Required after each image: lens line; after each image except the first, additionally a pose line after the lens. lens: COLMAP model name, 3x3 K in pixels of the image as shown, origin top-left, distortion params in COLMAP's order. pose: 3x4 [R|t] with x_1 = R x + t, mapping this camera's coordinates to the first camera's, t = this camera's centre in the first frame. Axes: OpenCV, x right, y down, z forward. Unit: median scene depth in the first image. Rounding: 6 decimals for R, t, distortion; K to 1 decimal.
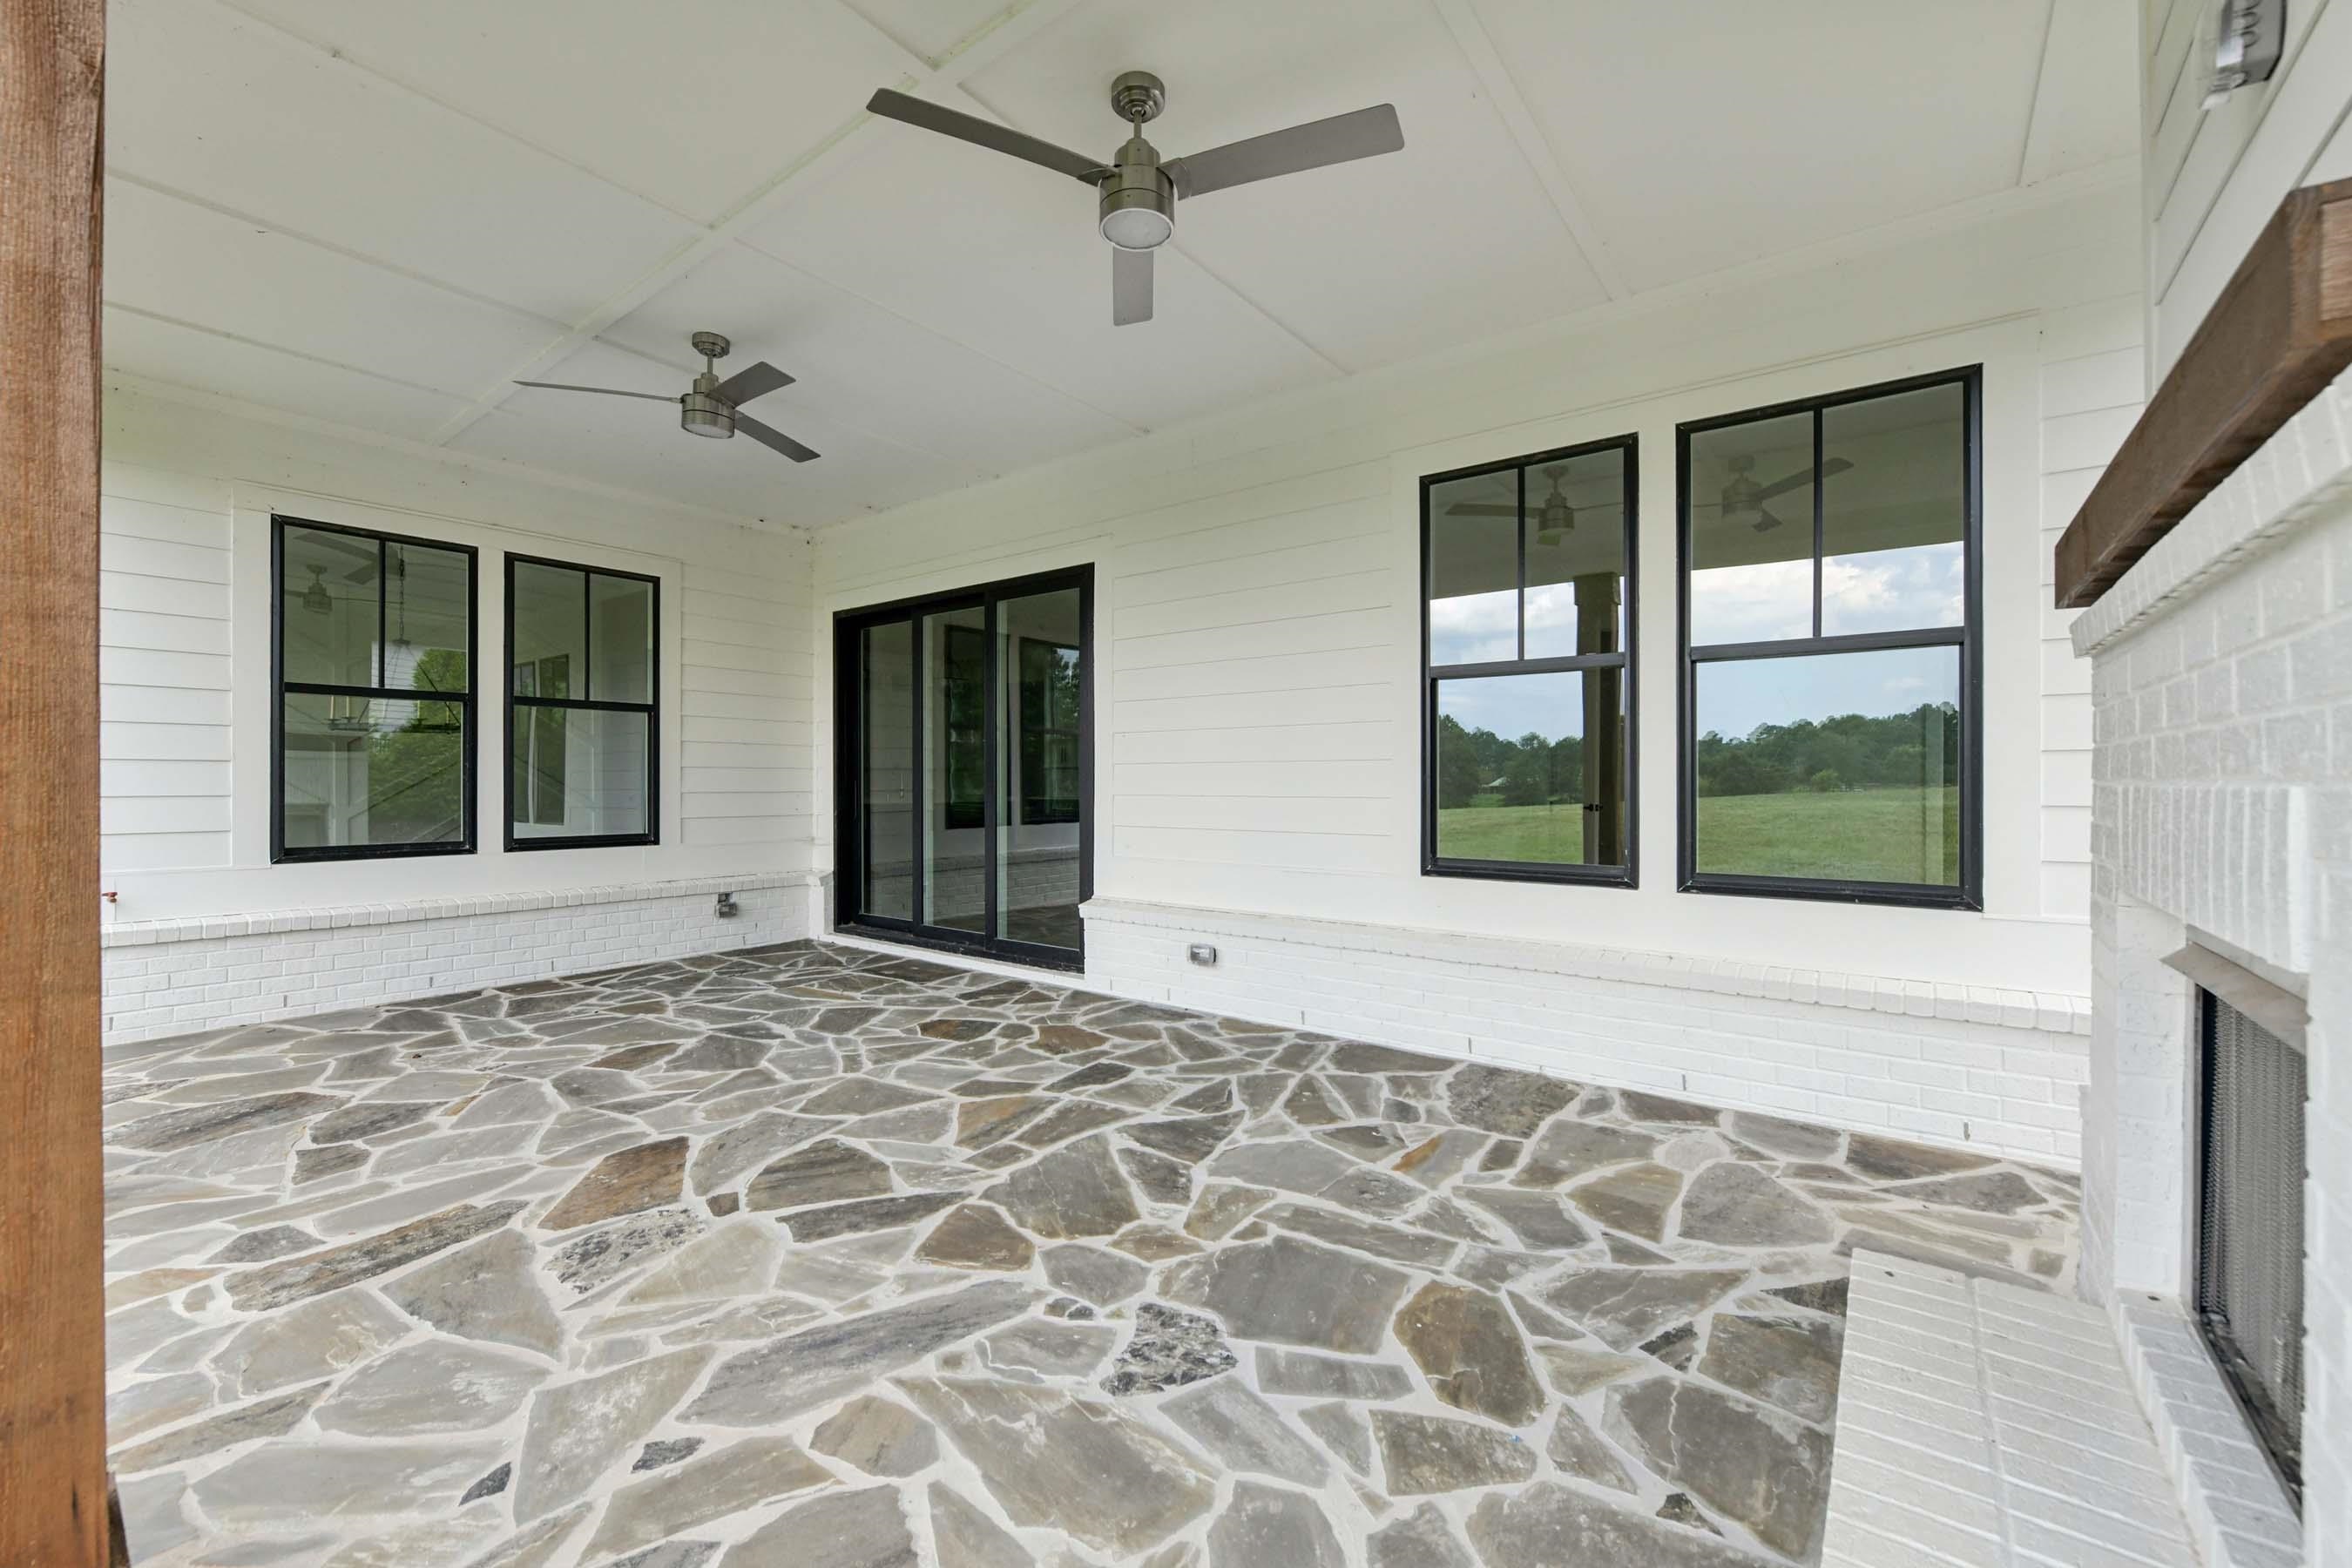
lens RADIAL K [[942.6, 0, 1171.6], [0, 942.6, 783.3], [0, 0, 1]] dist [-0.006815, -0.000260]
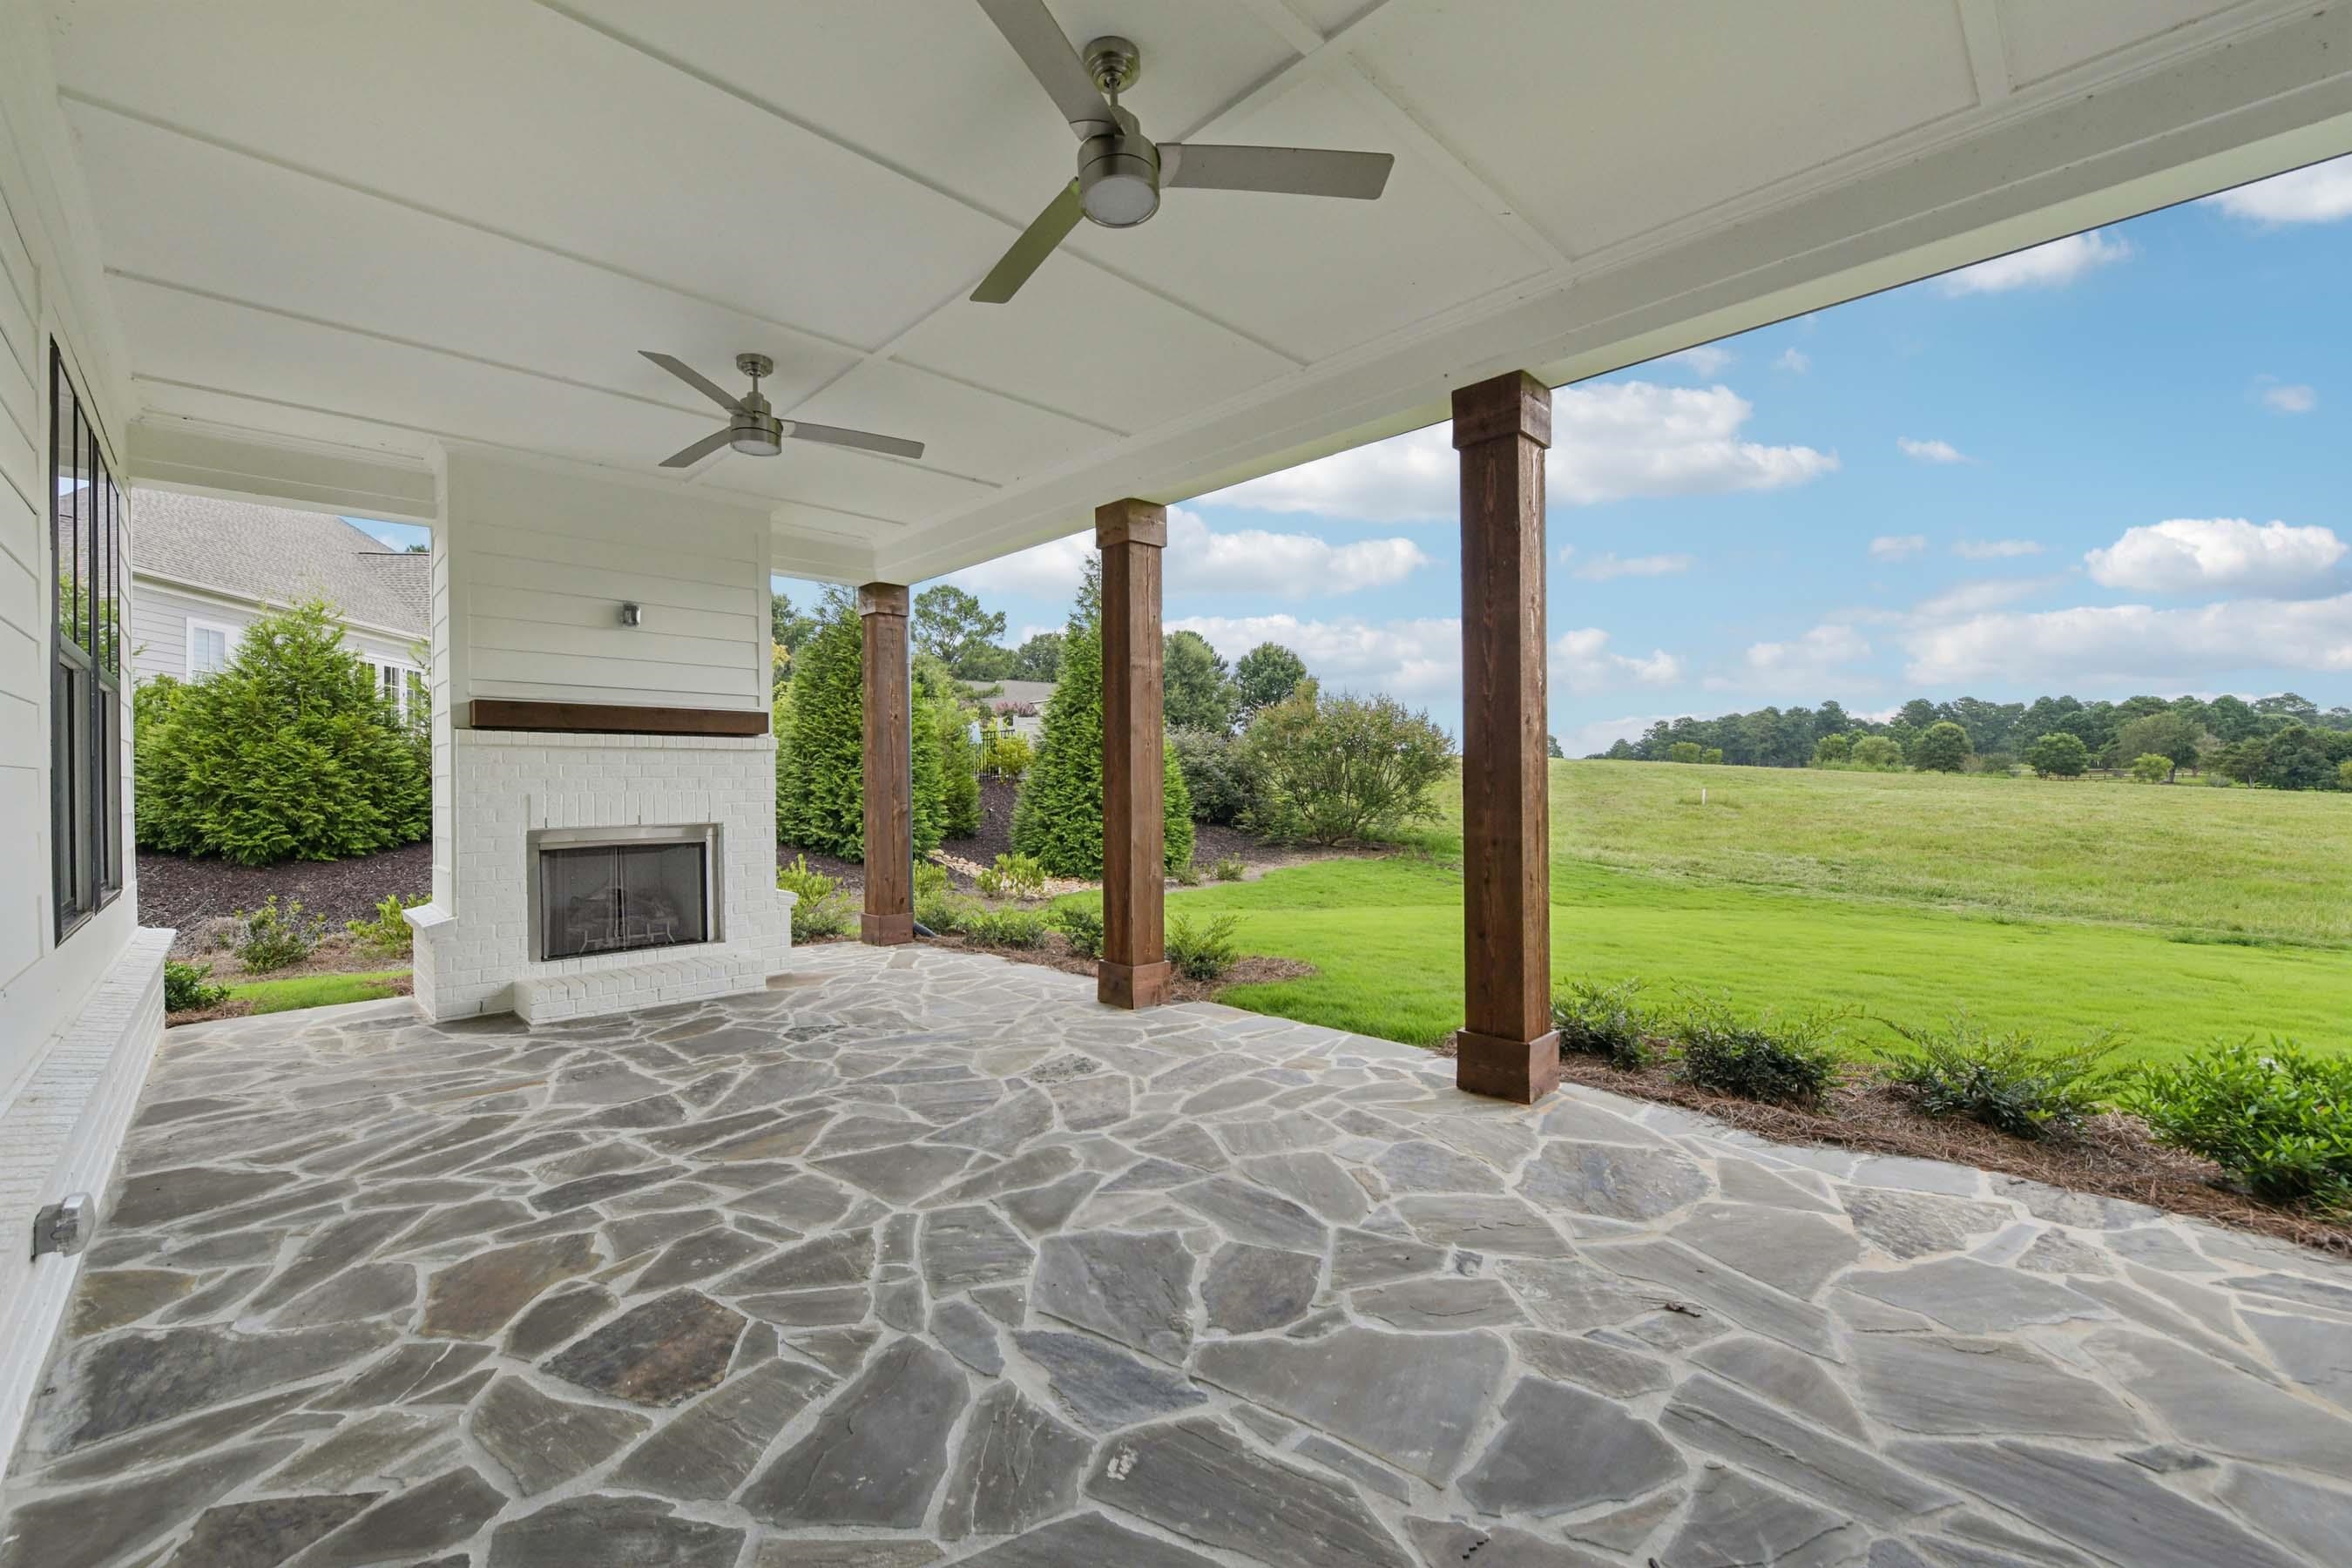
lens RADIAL K [[942.6, 0, 1171.5], [0, 942.6, 779.2], [0, 0, 1]] dist [-0.006815, -0.000260]
pose [[-0.990545, 0.009544, 0.136855, -0.683414], [0.010019, 0.999946, 0.002780, -0.015714], [-0.136821, 0.004125, -0.990587, 1.791362]]
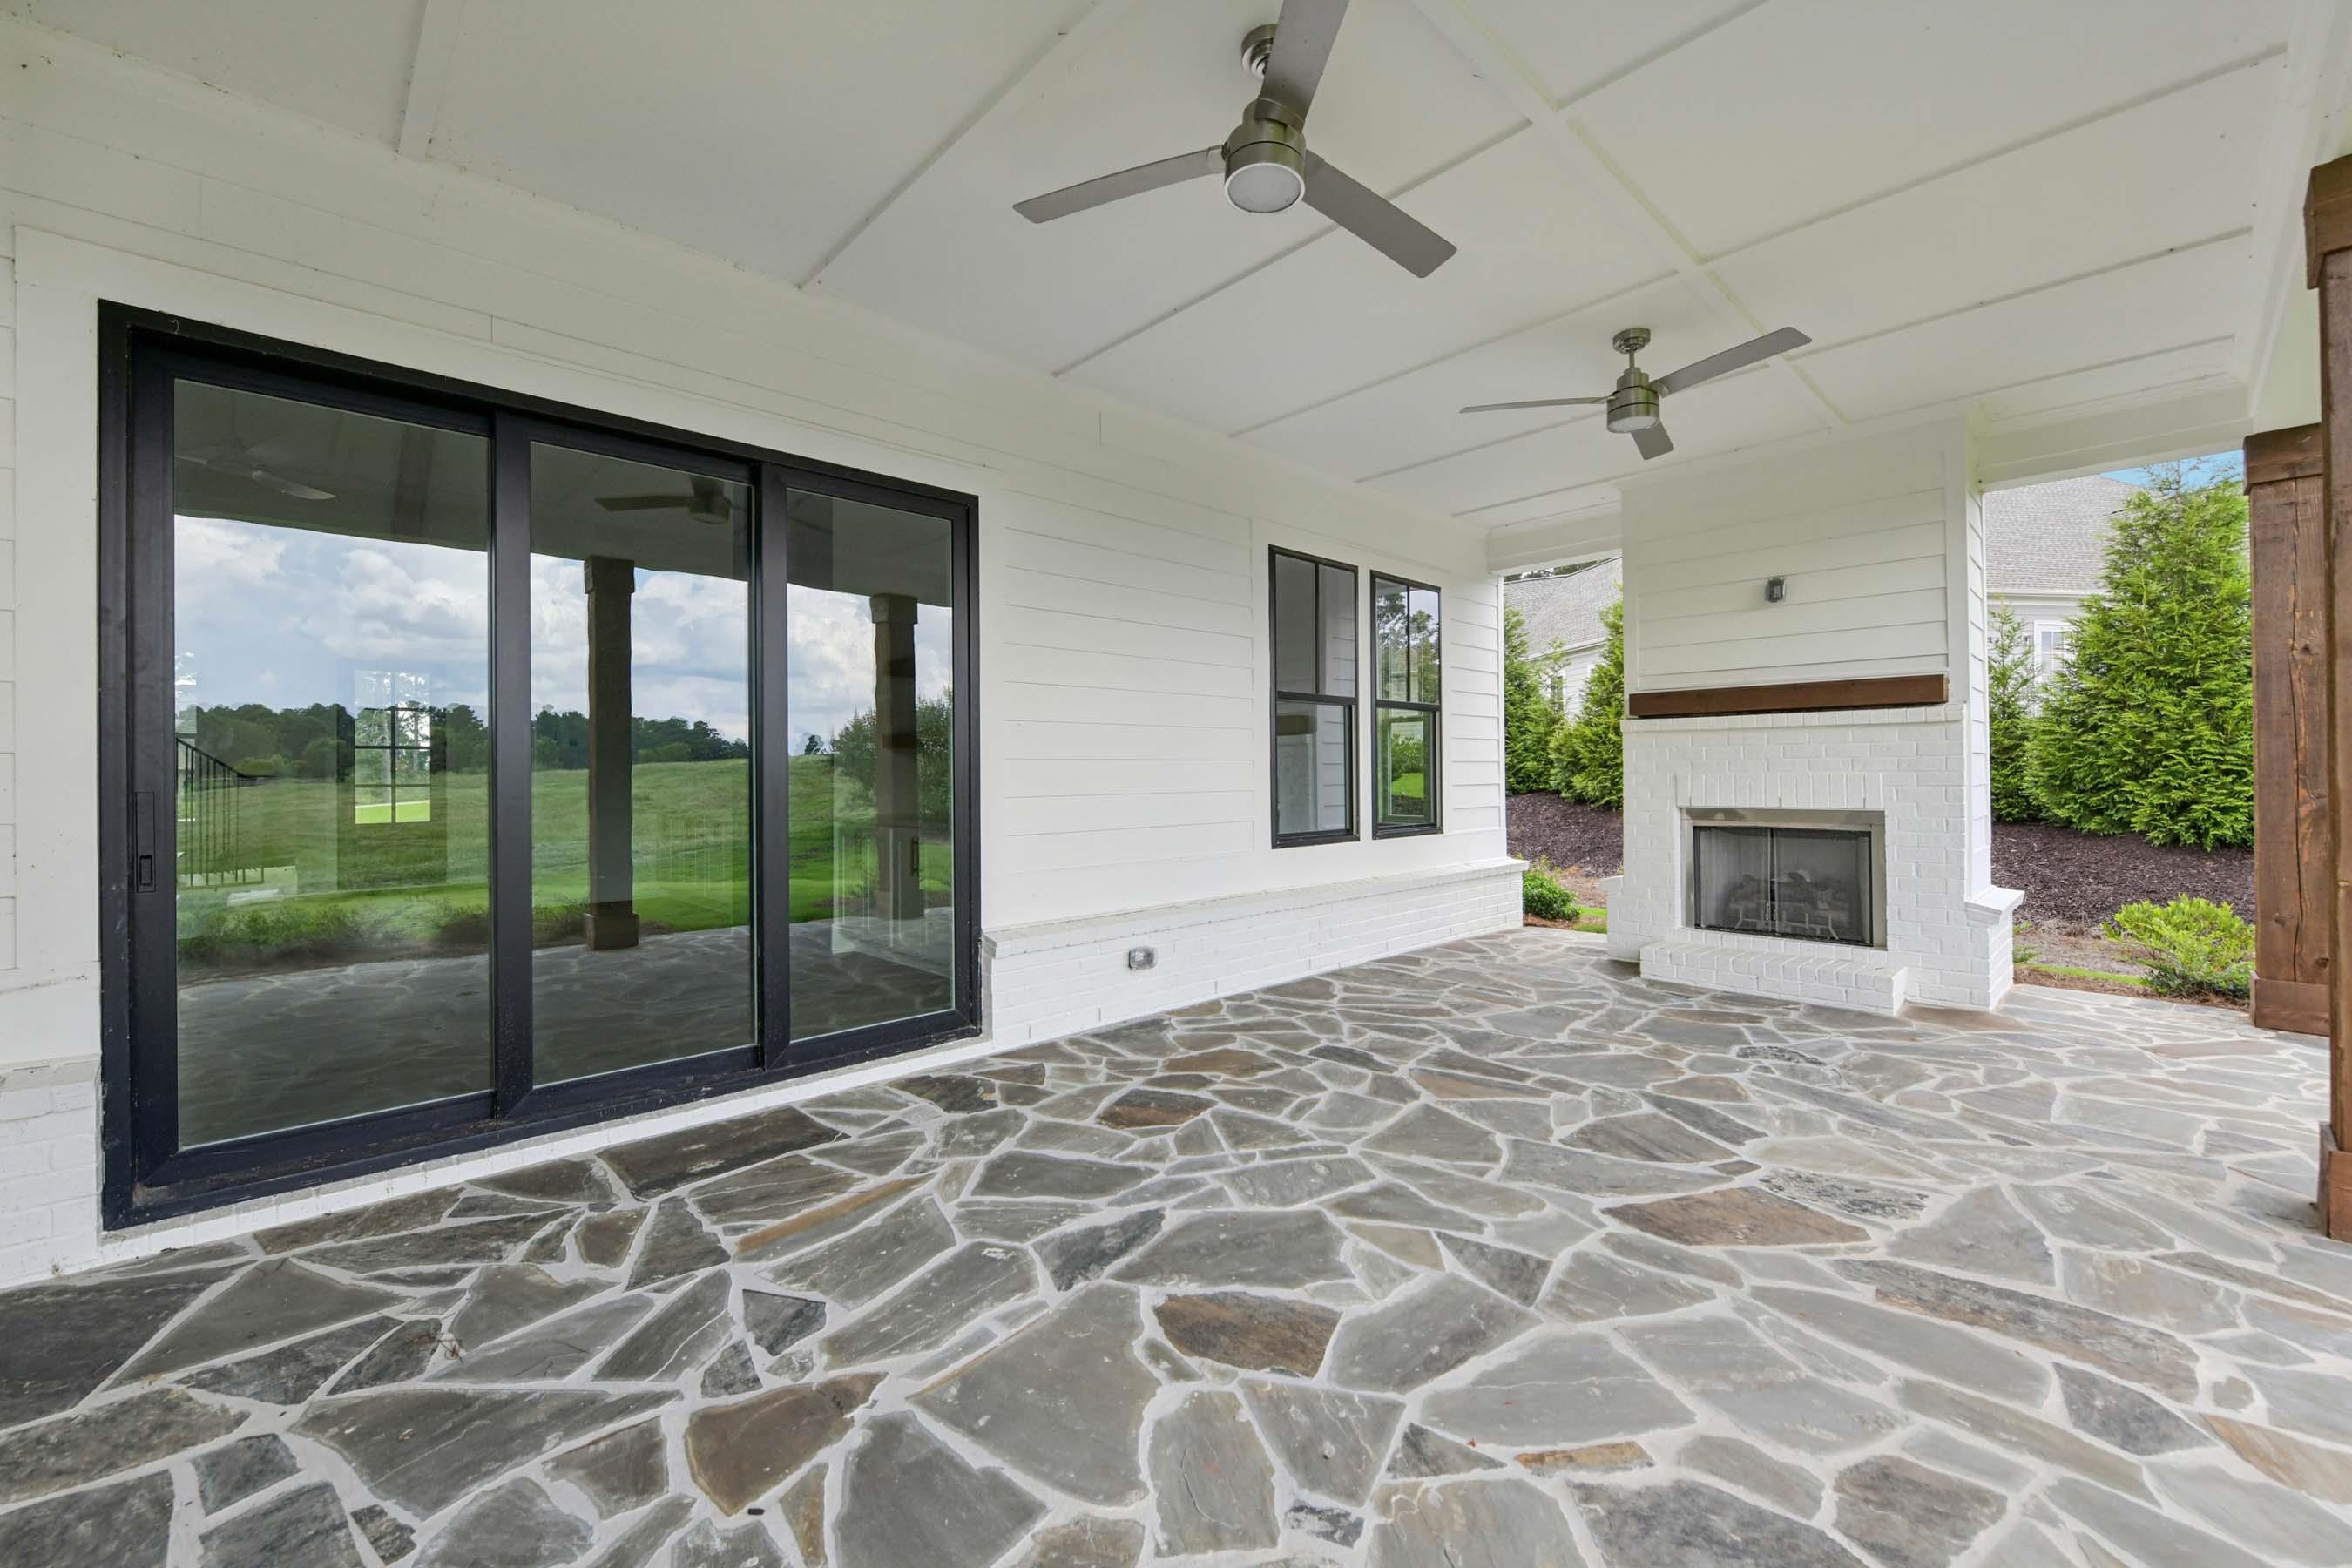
lens RADIAL K [[942.6, 0, 1161.3], [0, 942.6, 769.7], [0, 0, 1]] dist [-0.006815, -0.000260]
pose [[0.160435, 0.003076, 0.987042, -1.231988], [0.011710, 0.999919, -0.005019, -0.008453], [-0.986977, 0.012363, 0.160386, 1.101222]]
